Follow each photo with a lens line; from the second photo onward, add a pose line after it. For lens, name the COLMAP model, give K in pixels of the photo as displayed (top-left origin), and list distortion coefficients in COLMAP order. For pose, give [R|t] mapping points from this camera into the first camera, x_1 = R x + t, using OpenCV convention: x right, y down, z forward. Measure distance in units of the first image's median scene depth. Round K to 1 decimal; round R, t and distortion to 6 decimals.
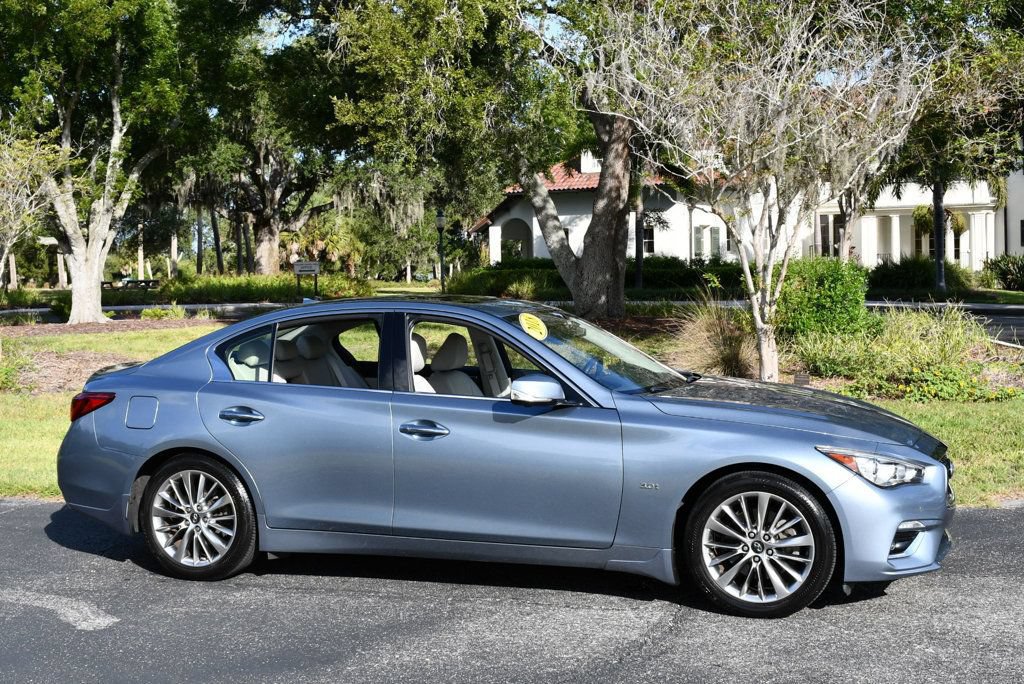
lens RADIAL K [[1311.5, 0, 513.4], [0, 1311.5, 342.4], [0, 0, 1]] dist [-0.056768, -0.025412]
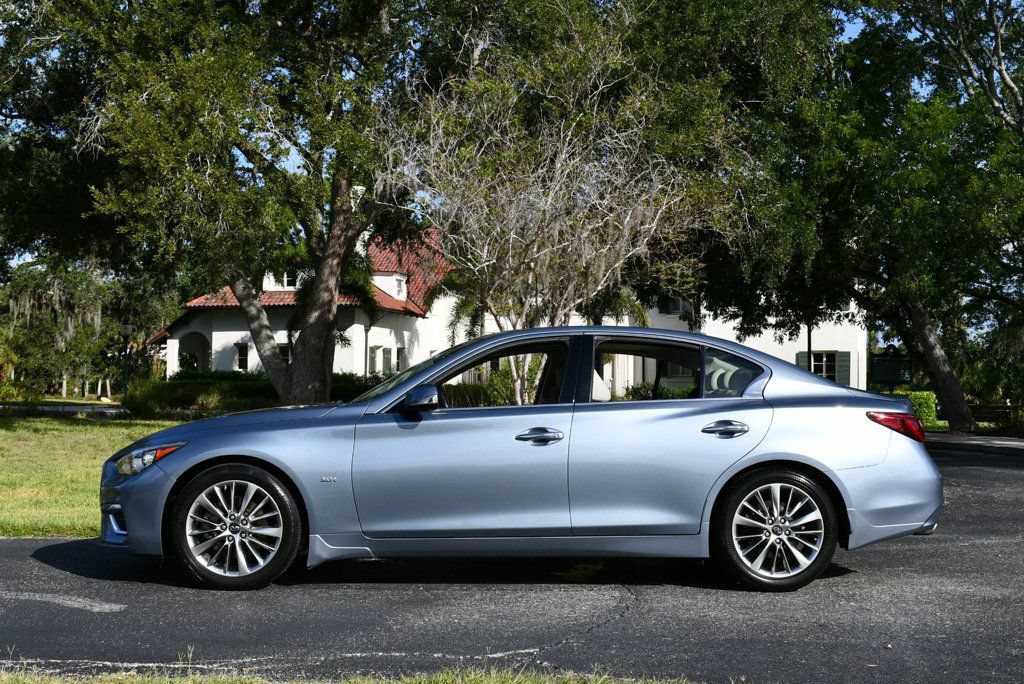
lens RADIAL K [[1263.2, 0, 514.7], [0, 1263.2, 341.0], [0, 0, 1]] dist [-0.064228, -0.005855]
pose [[0.957773, 0.043388, 0.284232, -0.067154], [-0.013612, 0.994282, -0.105912, 0.023502], [-0.287202, 0.097571, 0.952888, -0.013920]]
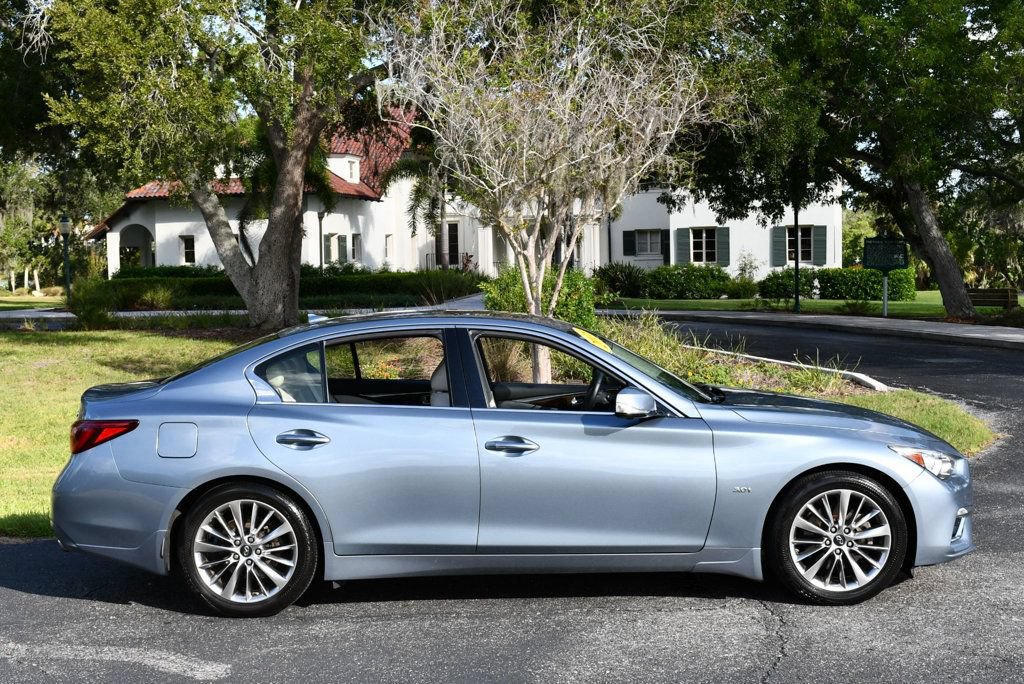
lens RADIAL K [[1311.5, 0, 513.4], [0, 1311.5, 342.4], [0, 0, 1]] dist [-0.056768, -0.025412]
pose [[0.944418, -0.015808, 0.328368, -0.092613], [0.017450, 0.999846, -0.002056, -0.002336], [-0.328285, 0.007672, 0.944548, 0.013413]]
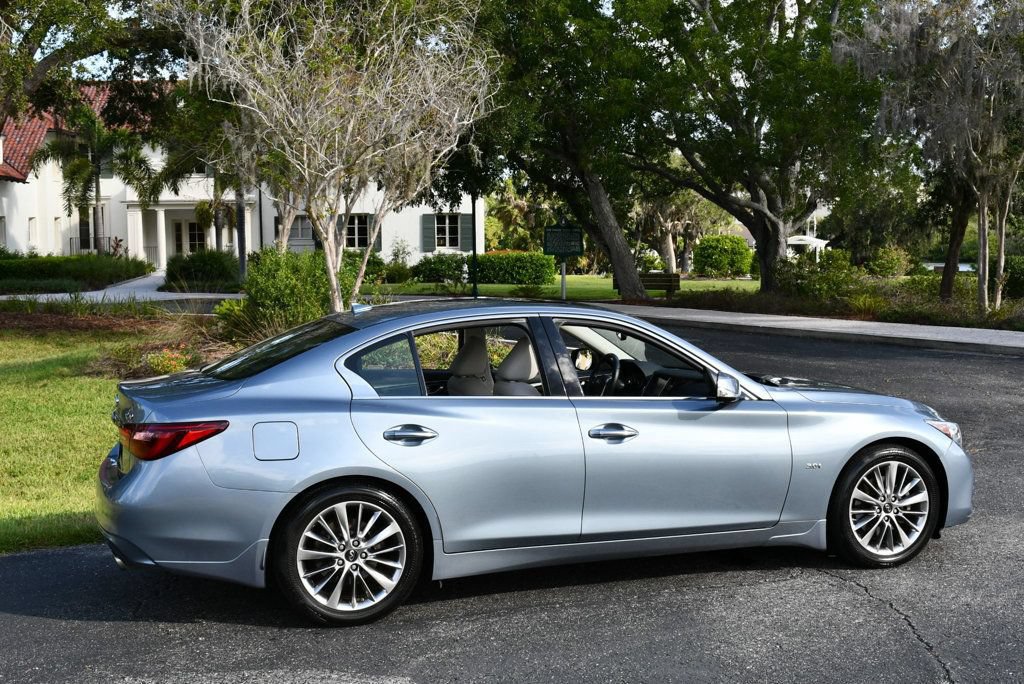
lens RADIAL K [[1263.2, 0, 514.7], [0, 1263.2, 341.0], [0, 0, 1]] dist [-0.064228, -0.005855]
pose [[0.795500, -0.034060, 0.604996, -0.167263], [0.028849, 0.999416, 0.018332, -0.005539], [-0.605267, 0.002871, 0.796017, 0.065015]]
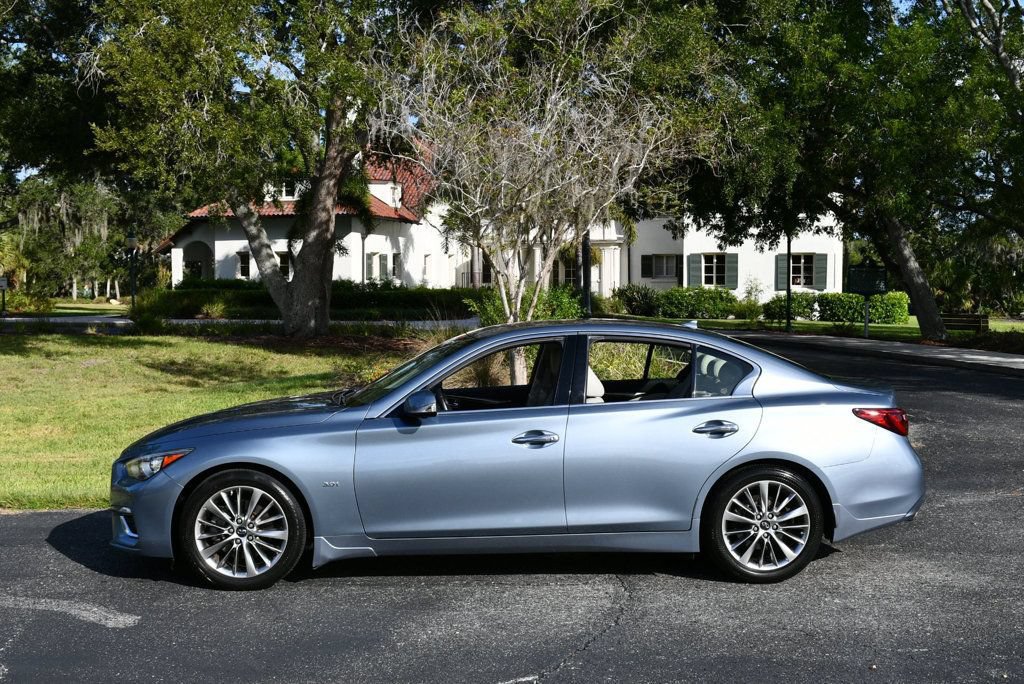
lens RADIAL K [[1204.0, 0, 513.2], [0, 1204.0, 345.0], [0, 0, 1]] dist [-0.062803, -0.029344]
pose [[0.956142, 0.007343, 0.292810, -0.066897], [-0.004292, 0.999930, -0.011063, -0.000641], [-0.292871, 0.009321, 0.956107, -0.008573]]
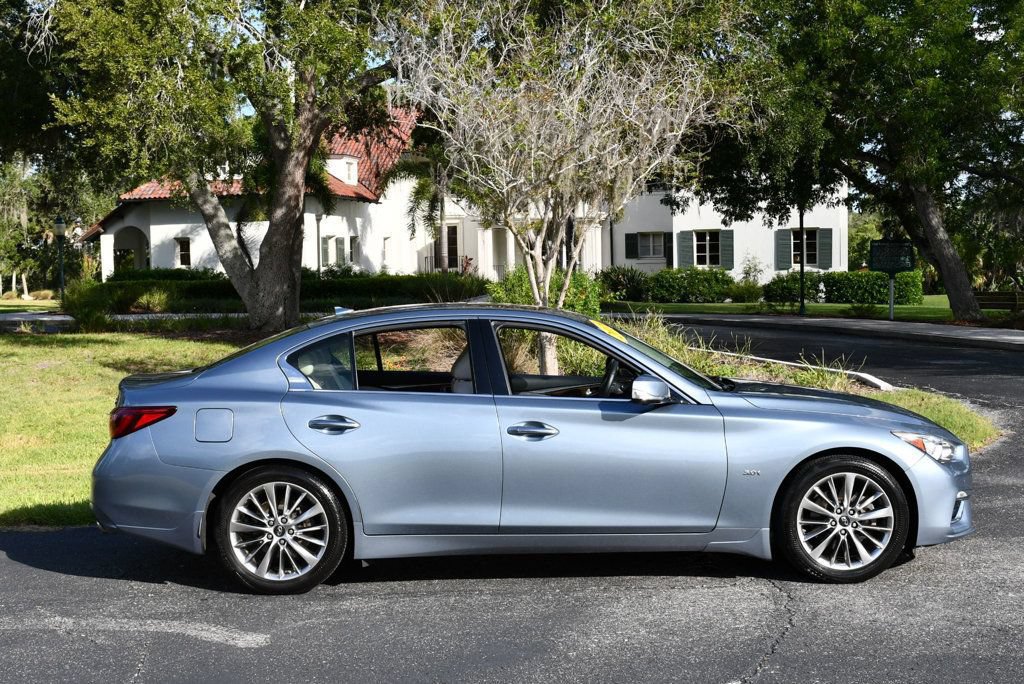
lens RADIAL K [[1347.6, 0, 513.4], [0, 1347.6, 342.1], [0, 0, 1]] dist [-0.053870, -0.017209]
pose [[0.943732, -0.013366, 0.330441, -0.103112], [0.016693, 0.999835, -0.007233, 0.000787], [-0.330290, 0.012342, 0.943799, -0.002984]]
